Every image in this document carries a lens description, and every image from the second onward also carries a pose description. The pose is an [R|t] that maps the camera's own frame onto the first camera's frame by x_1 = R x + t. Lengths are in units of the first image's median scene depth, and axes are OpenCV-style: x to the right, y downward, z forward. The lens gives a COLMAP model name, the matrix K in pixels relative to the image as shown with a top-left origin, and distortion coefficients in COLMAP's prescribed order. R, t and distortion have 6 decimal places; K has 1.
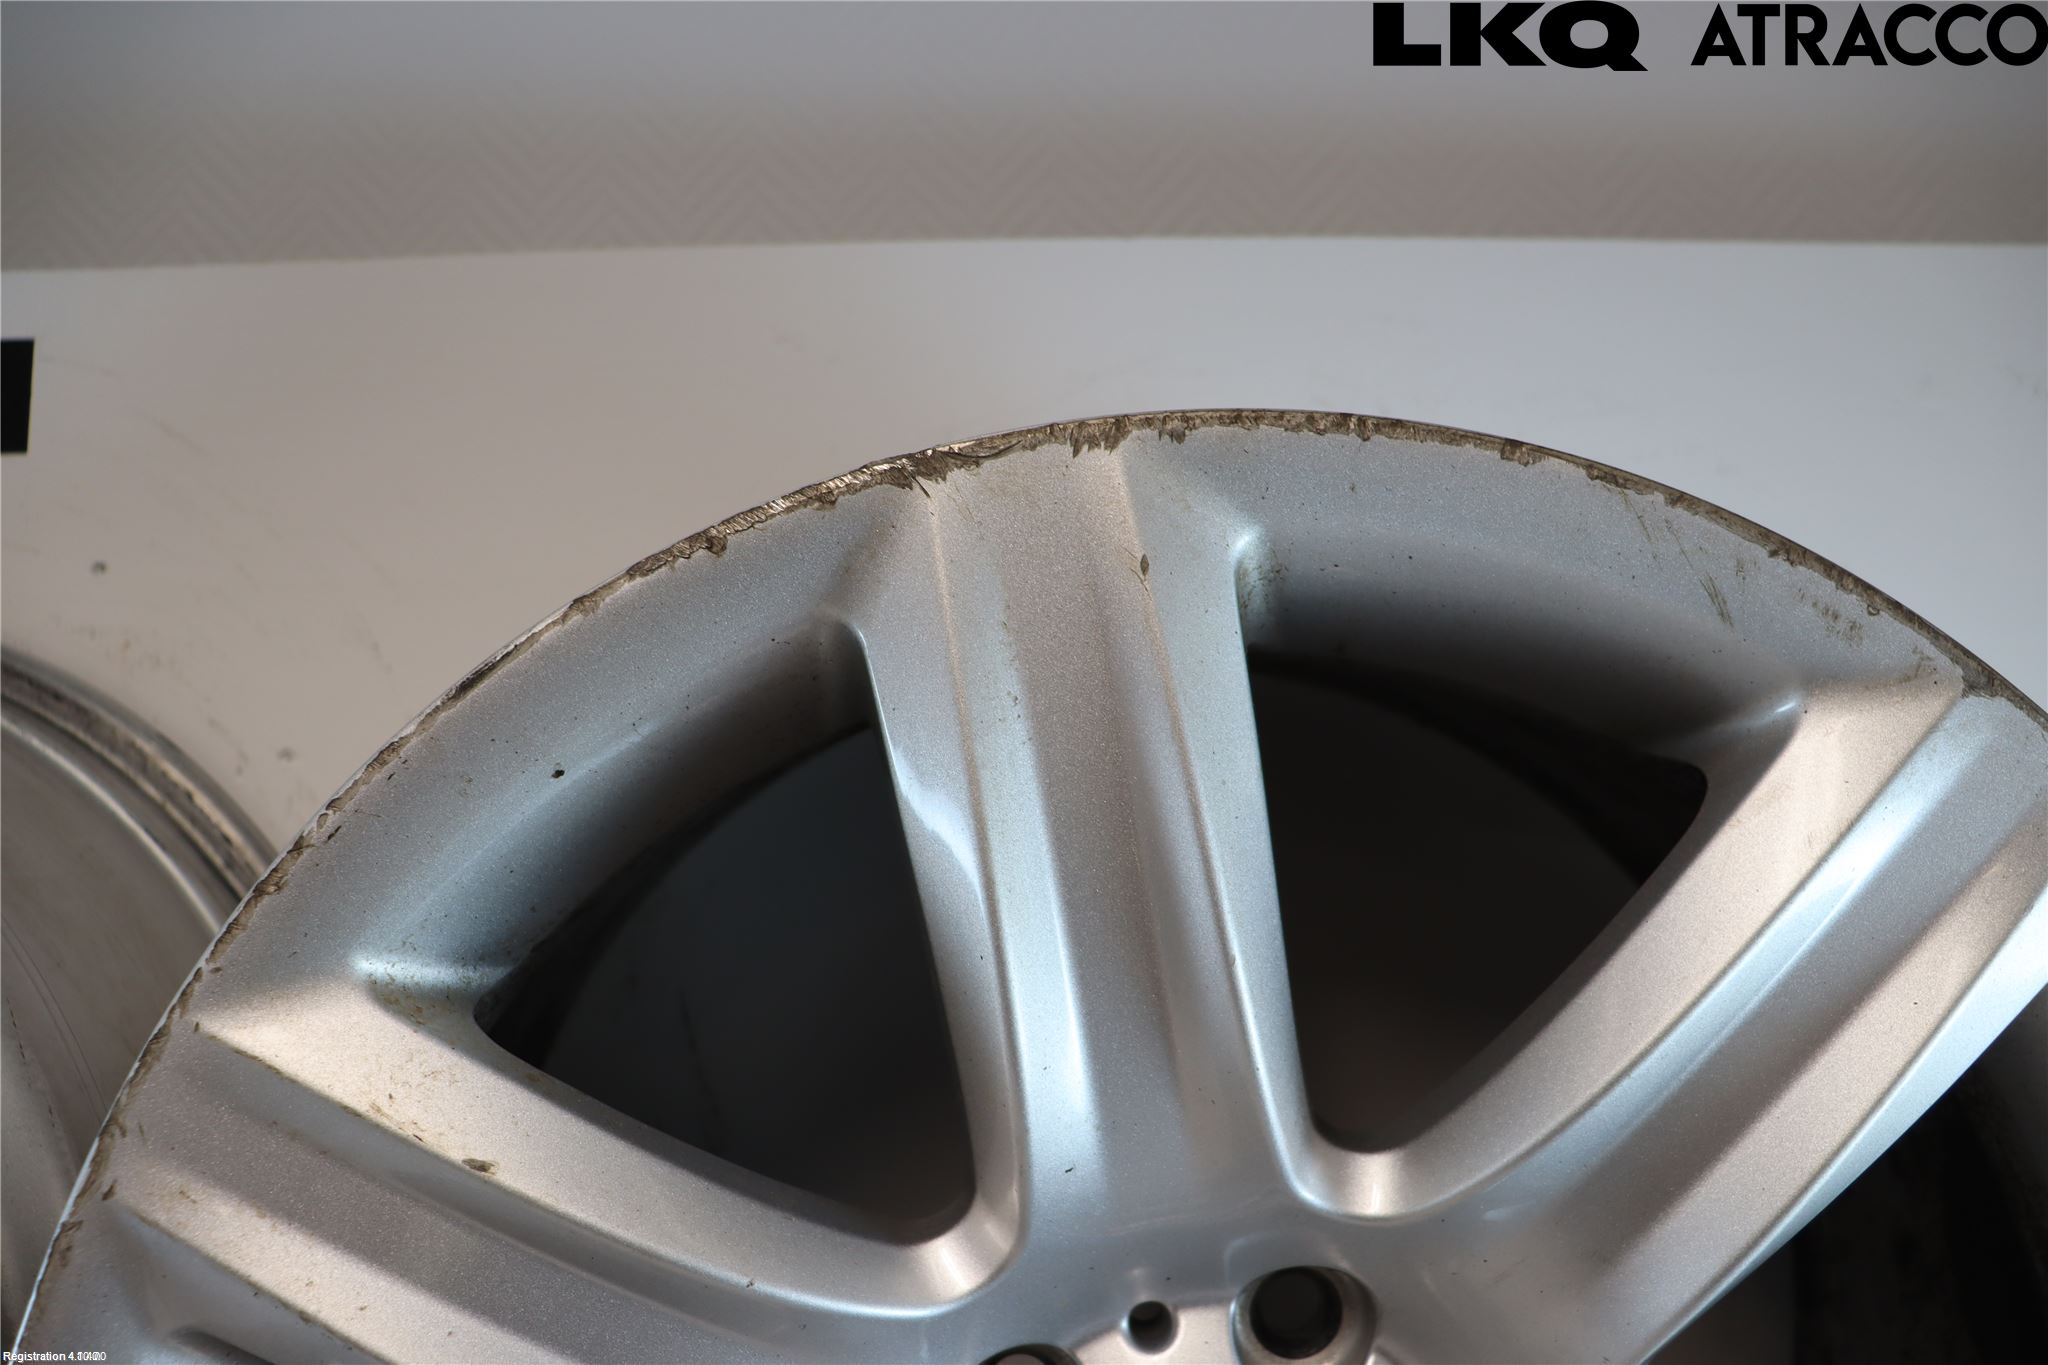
lens RADIAL K [[1627.7, 0, 1027.9], [0, 1627.7, 718.4], [0, 0, 1]] dist [-0.181860, 0.139444]
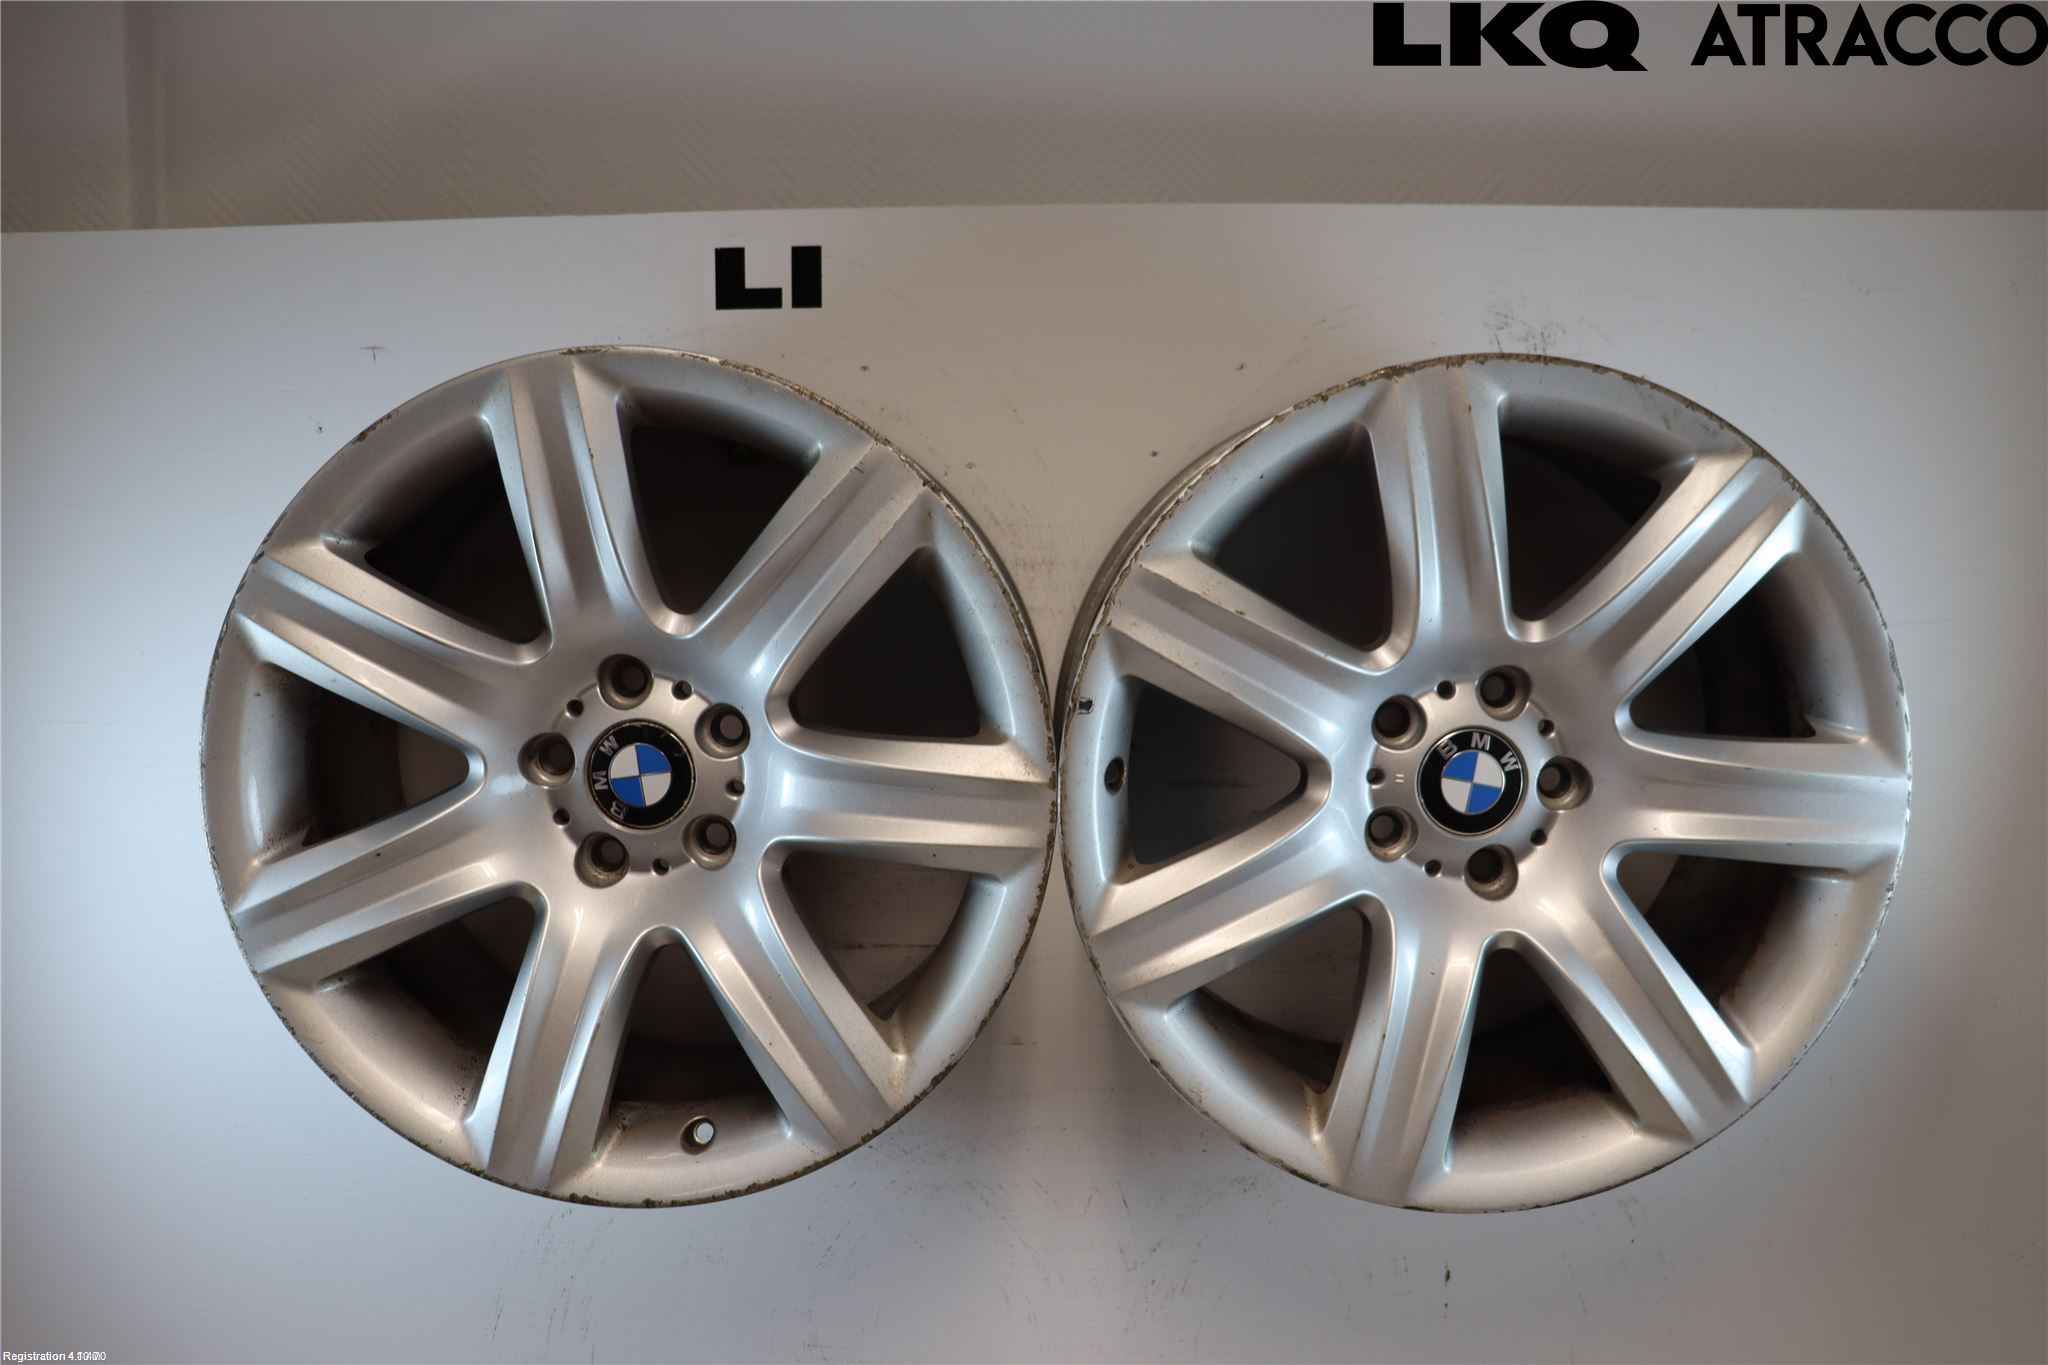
lens RADIAL K [[1627.7, 0, 1036.4], [0, 1627.7, 692.4], [0, 0, 1]] dist [-0.181860, 0.139444]
pose [[0.999923, 0.004540, -0.011585, -0.666337], [-0.002517, 0.985604, 0.169050, -0.074135], [0.012185, -0.169007, 0.985539, -1.910808]]
